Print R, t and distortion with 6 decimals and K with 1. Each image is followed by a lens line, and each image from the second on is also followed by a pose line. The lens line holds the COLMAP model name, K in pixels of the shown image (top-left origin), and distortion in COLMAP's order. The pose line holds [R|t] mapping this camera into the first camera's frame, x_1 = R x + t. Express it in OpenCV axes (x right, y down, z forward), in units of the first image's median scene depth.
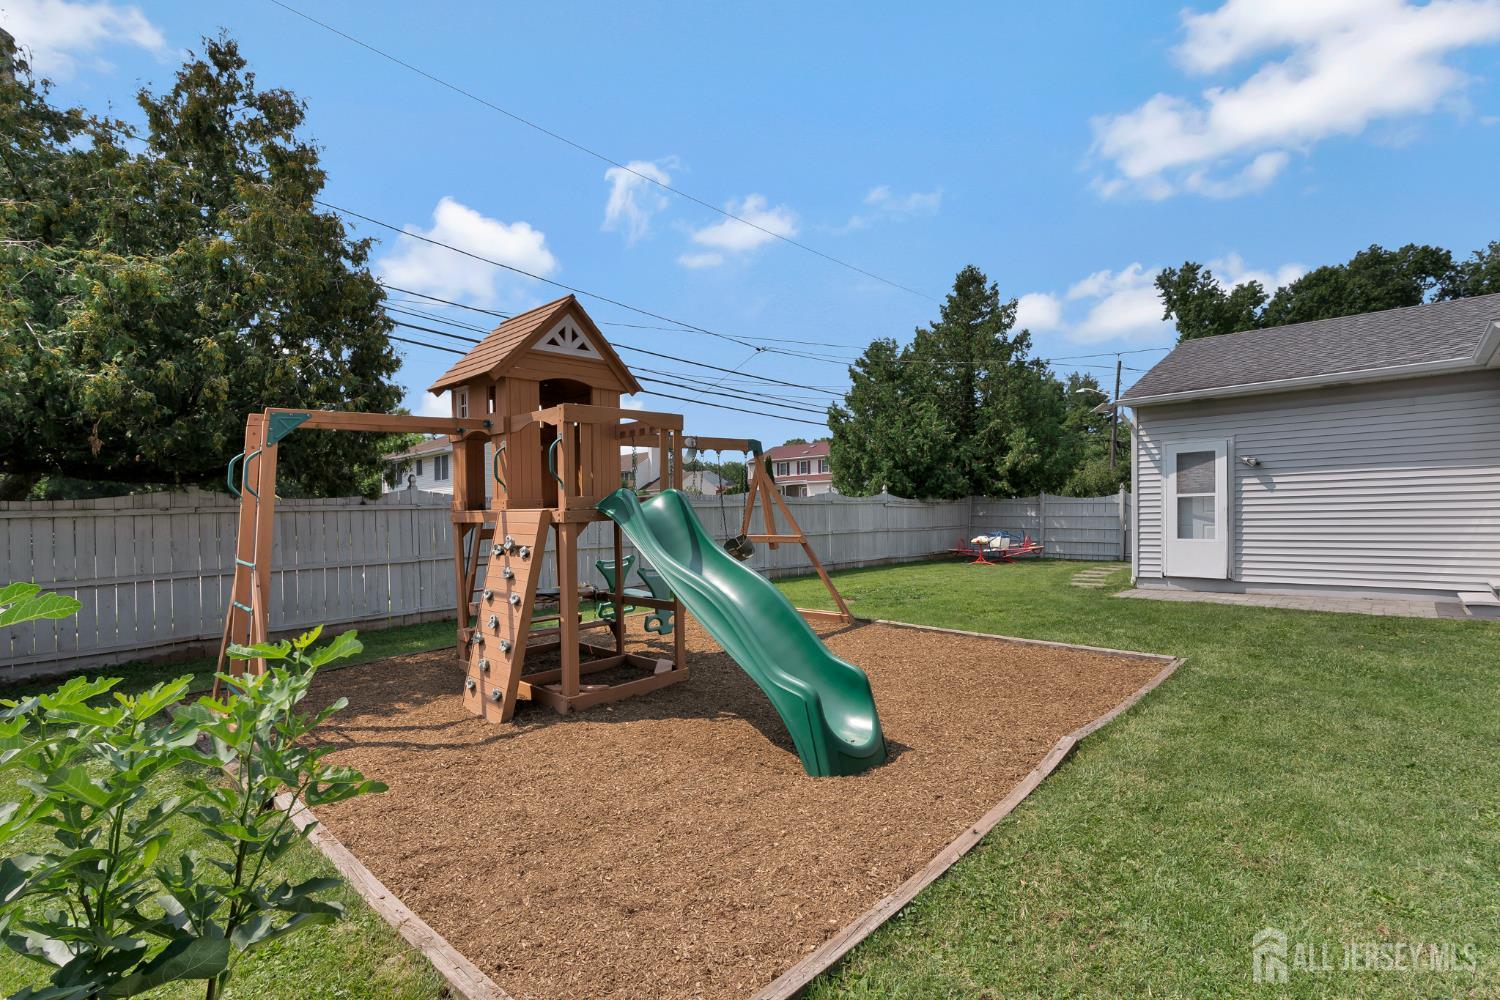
lens RADIAL K [[702.8, 0, 747.2], [0, 702.8, 518.2], [0, 0, 1]] dist [0.003150, 0.000513]
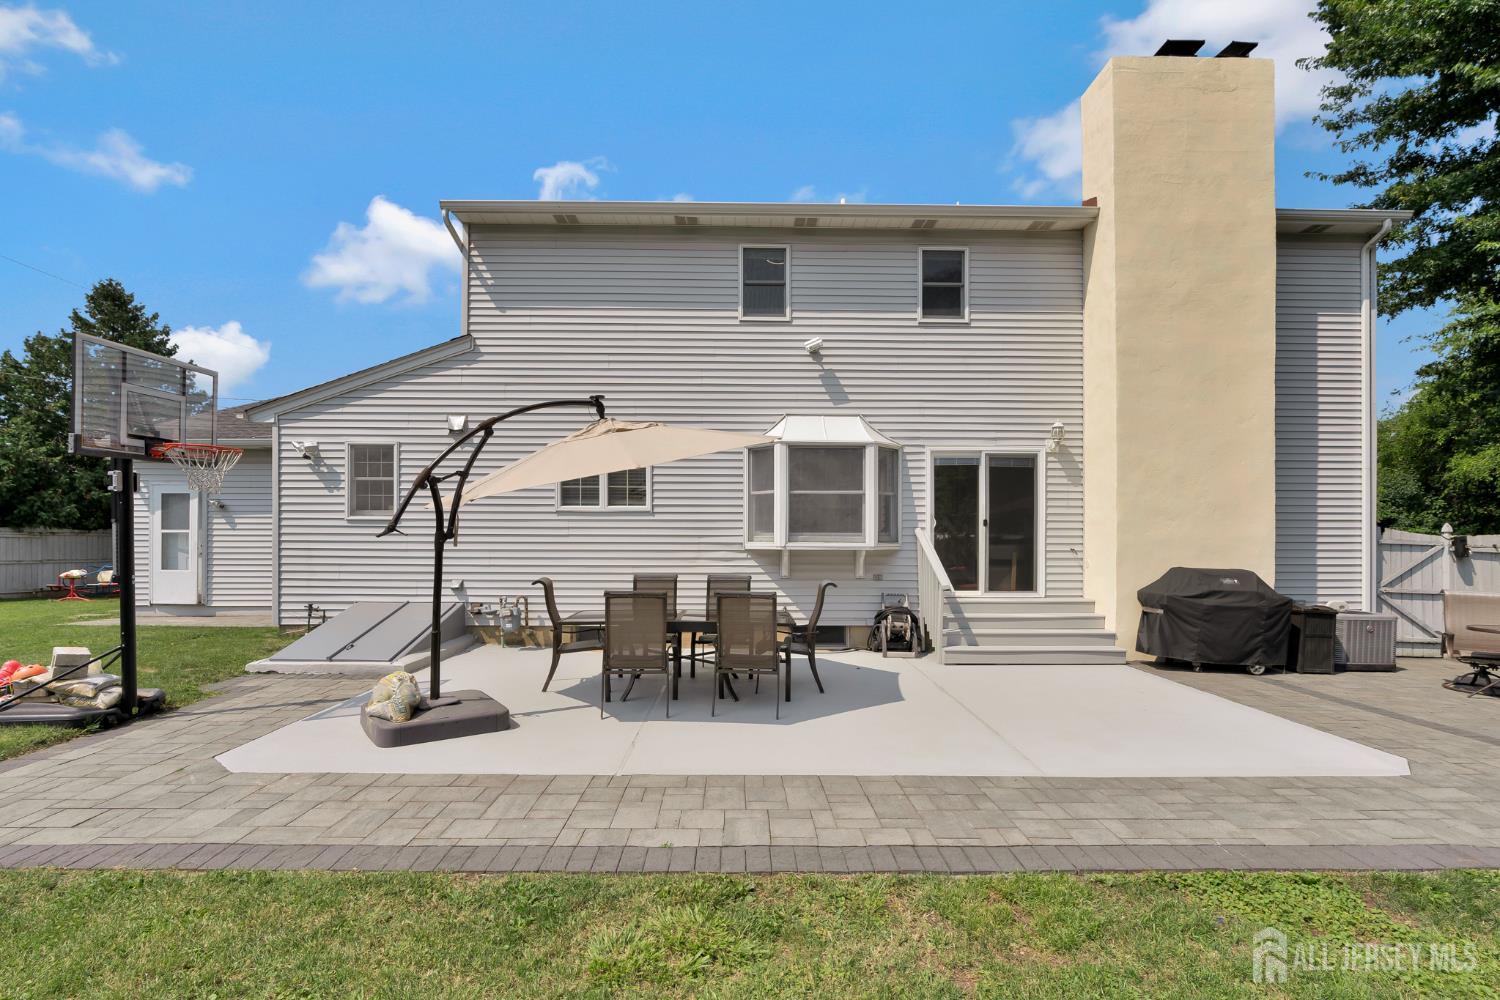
lens RADIAL K [[694.2, 0, 750.1], [0, 694.2, 538.9], [0, 0, 1]] dist [-0.011514, 0.000128]
pose [[0.713341, 0.027973, 0.700259, 0.513736], [-0.010981, 0.999527, -0.028742, 0.001271], [-0.700731, 0.012813, 0.713310, -0.431771]]
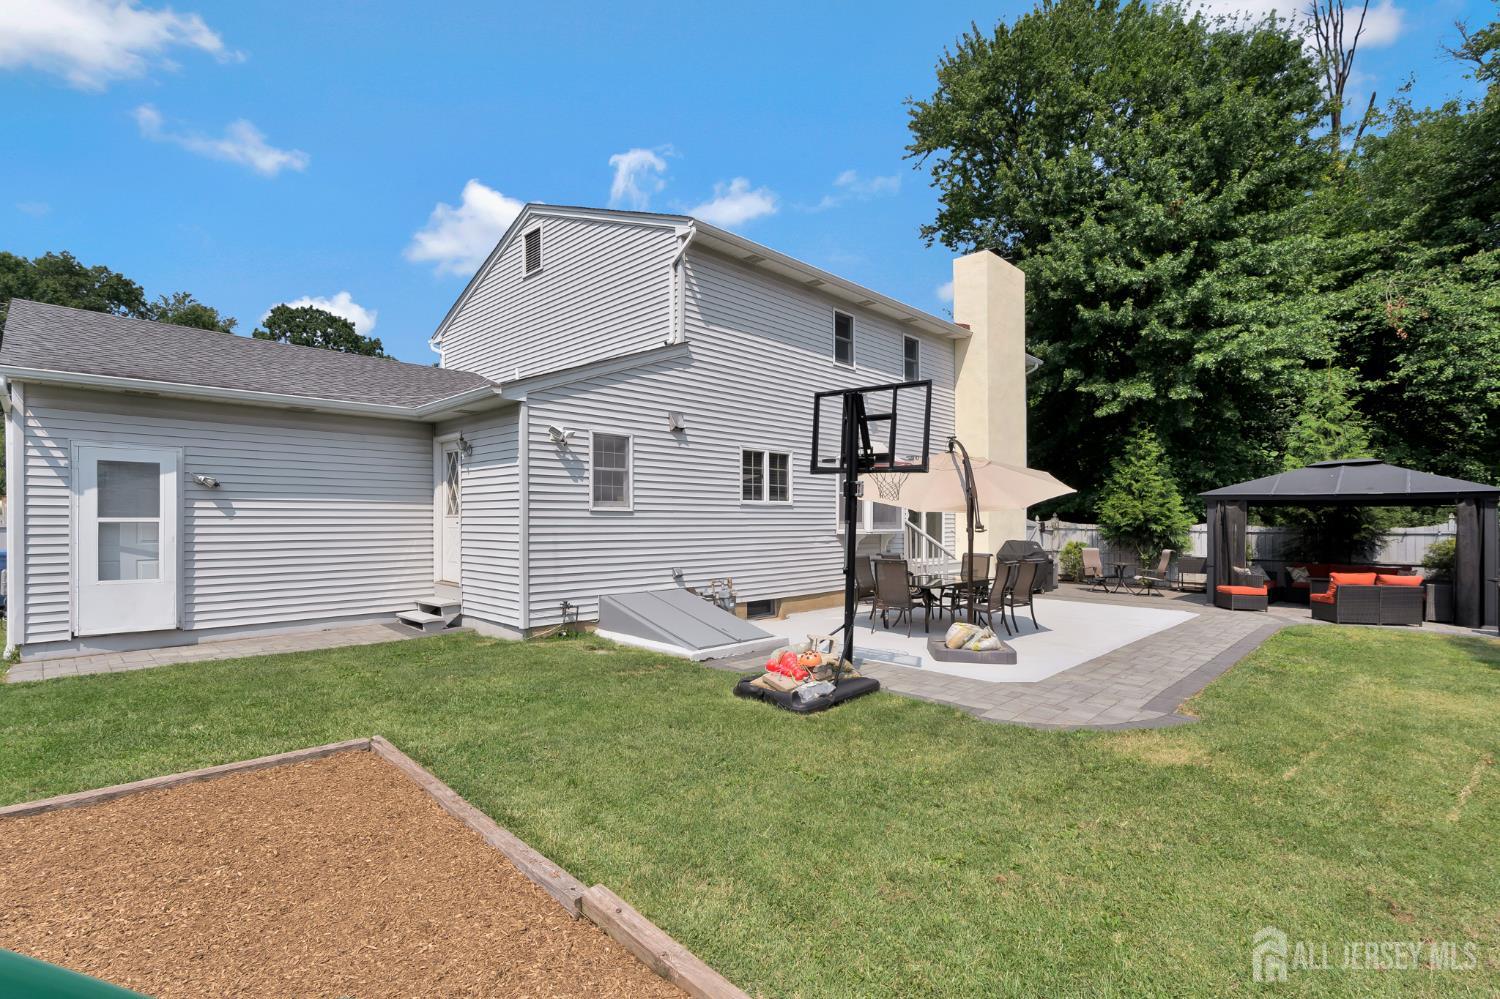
lens RADIAL K [[702.8, 0, 747.2], [0, 702.8, 517.7], [0, 0, 1]] dist [0.003150, 0.000513]
pose [[0.013408, 0.025725, 0.999579, -0.090367], [0.009918, 0.999616, -0.025858, -0.009933], [-0.999861, 0.010260, 0.013148, 0.344376]]
